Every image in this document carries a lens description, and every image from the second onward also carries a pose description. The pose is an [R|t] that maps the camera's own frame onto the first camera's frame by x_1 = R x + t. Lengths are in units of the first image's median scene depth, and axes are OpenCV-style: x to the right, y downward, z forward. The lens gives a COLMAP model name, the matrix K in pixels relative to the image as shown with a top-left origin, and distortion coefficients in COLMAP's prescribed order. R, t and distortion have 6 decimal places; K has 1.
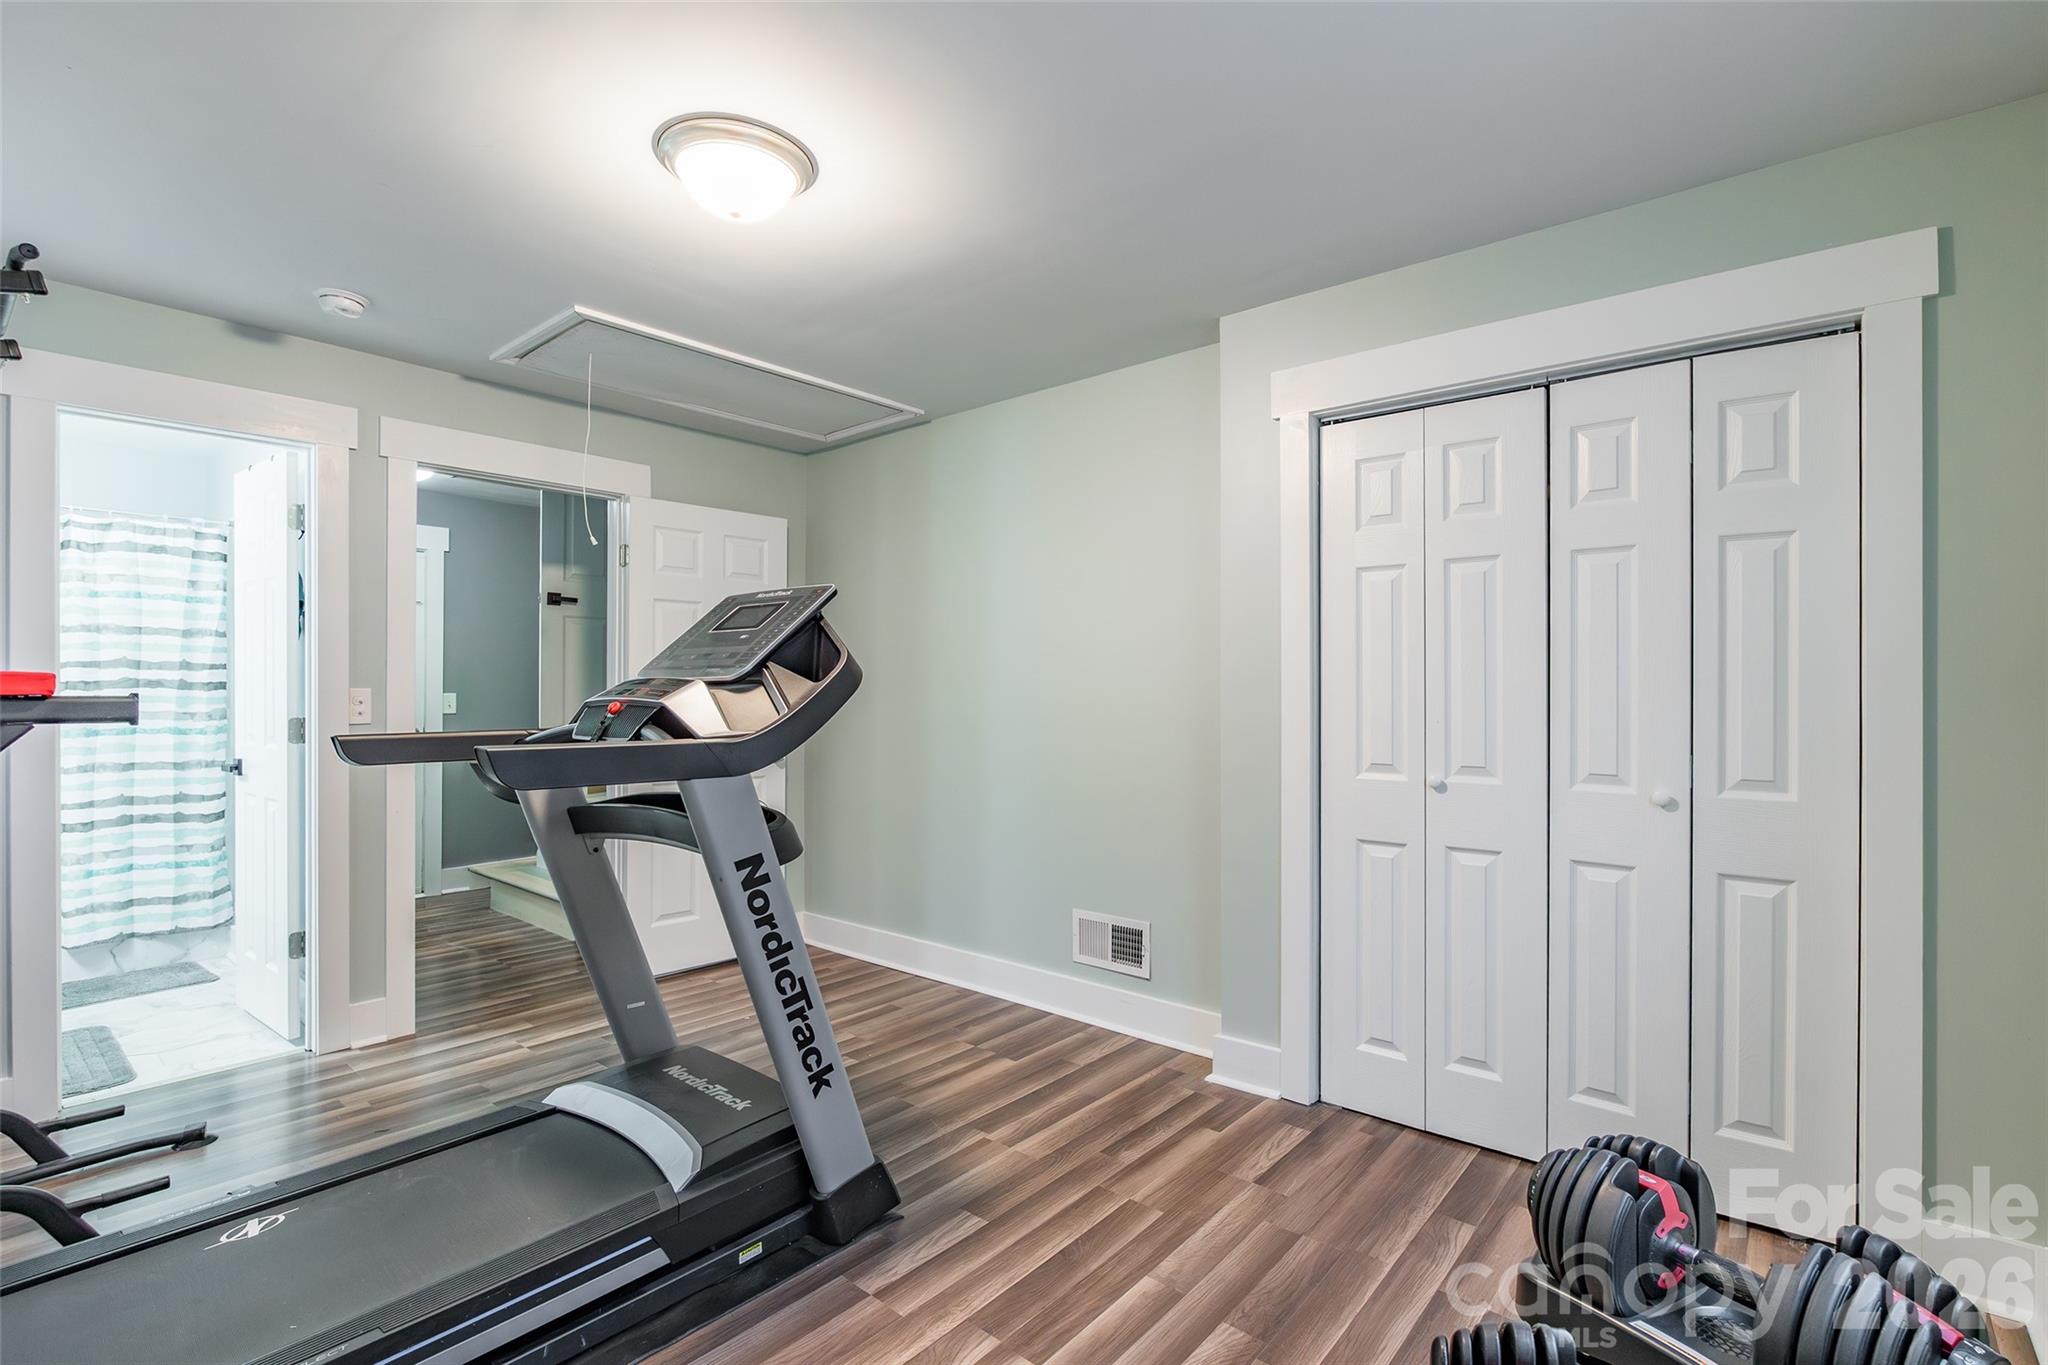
lens RADIAL K [[956.1, 0, 1024.0], [0, 956.1, 682.5], [0, 0, 1]] dist [-0.000184, 0.000081]
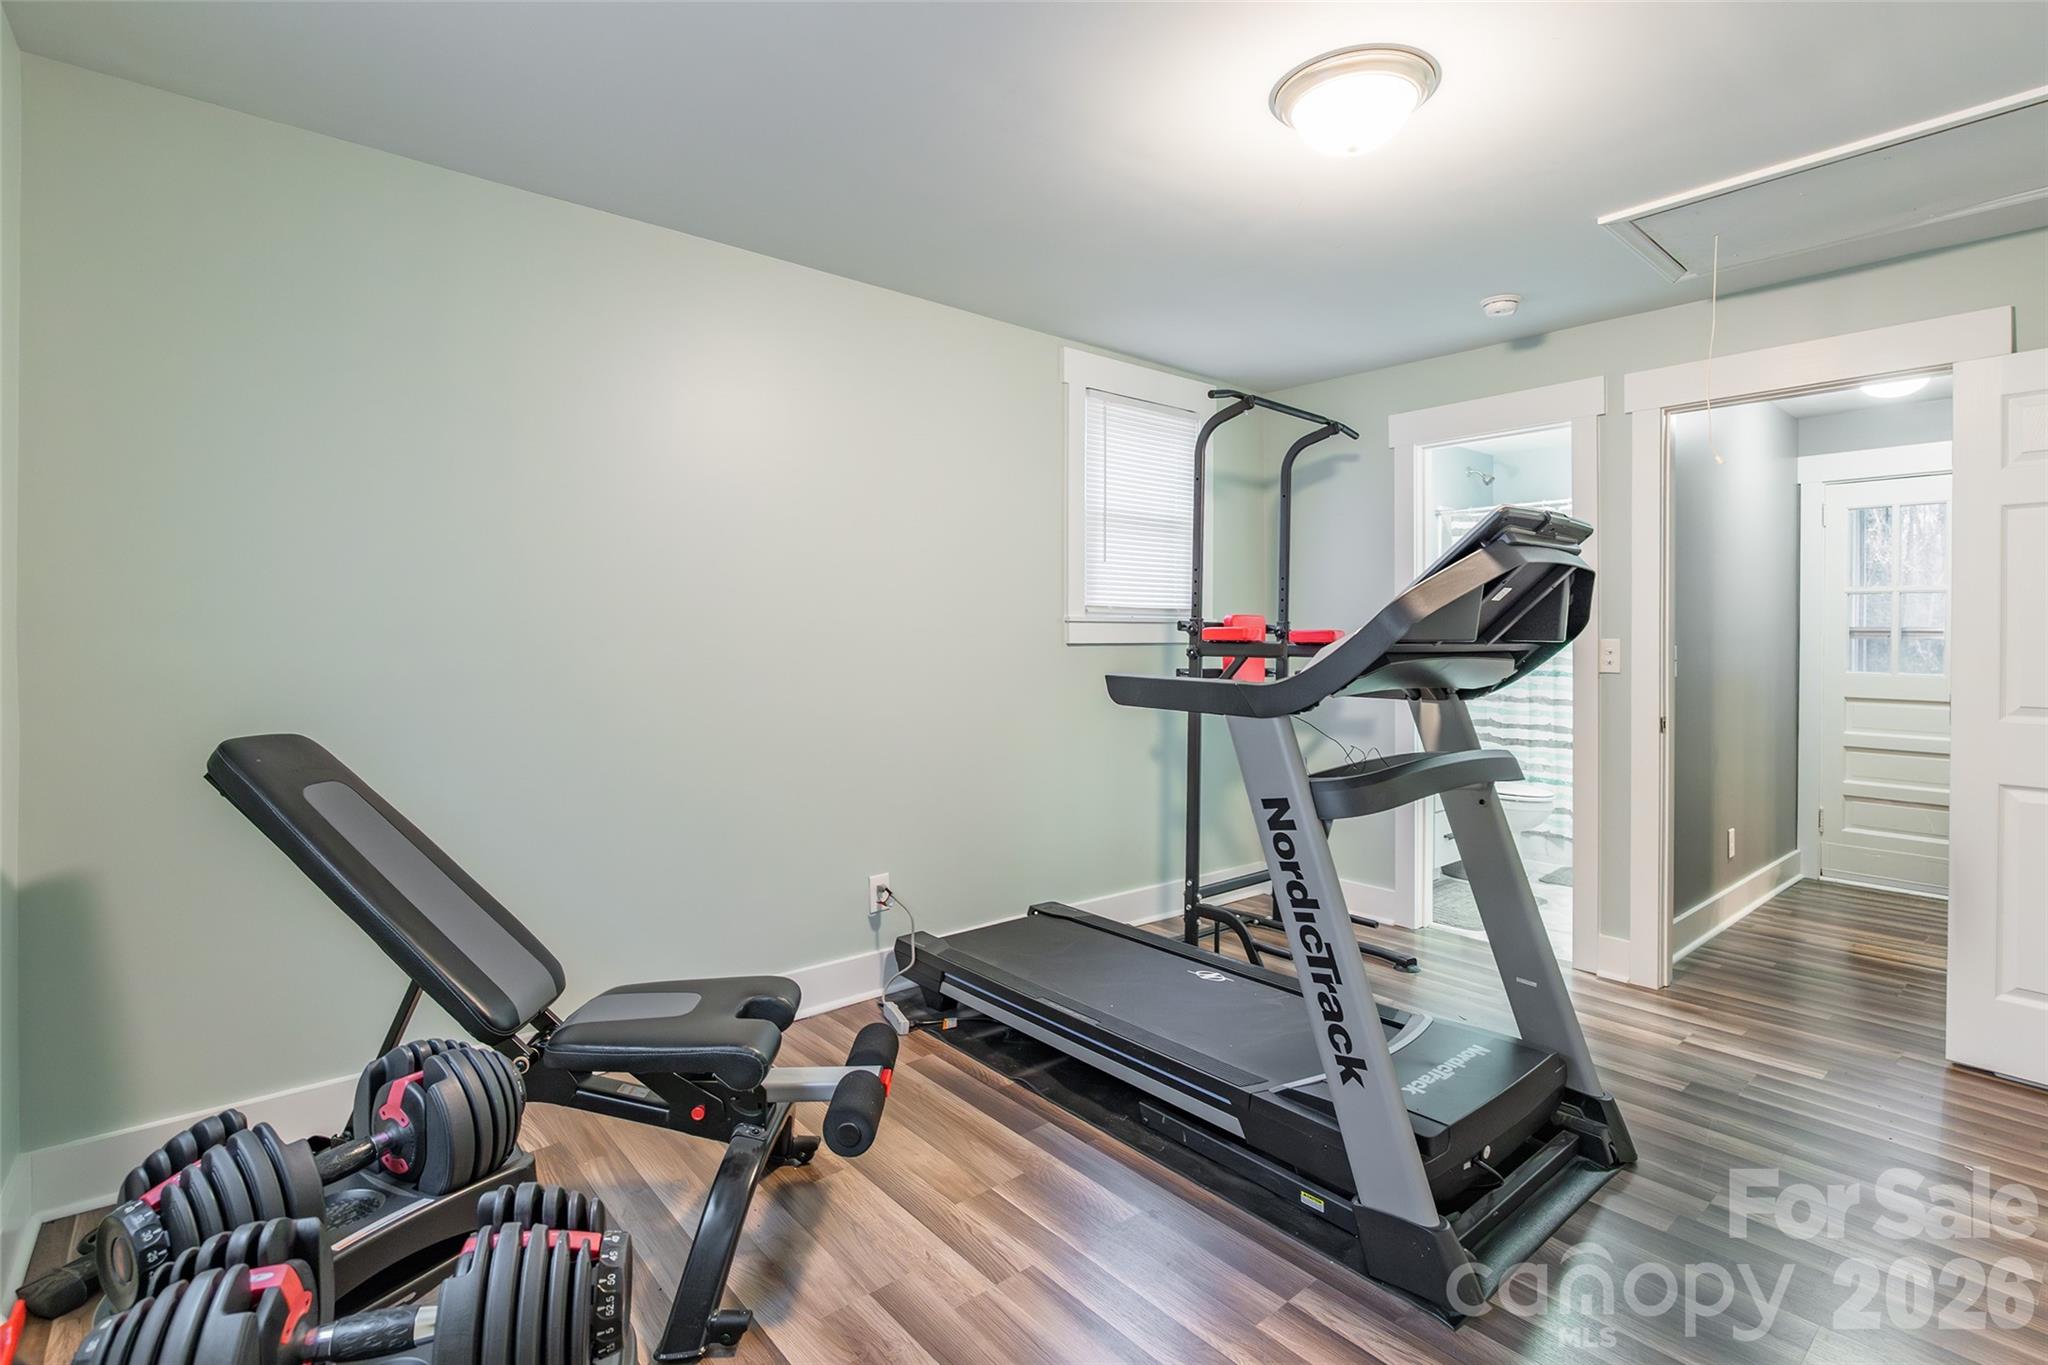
lens RADIAL K [[979.9, 0, 1026.4], [0, 979.9, 638.1], [0, 0, 1]] dist [0.000087, 0.000187]
pose [[-0.163492, -0.000656, -0.986544, 0.484558], [0.000383, 1.000000, -0.000729, 0.005894], [0.986545, -0.000497, -0.163492, 0.548506]]
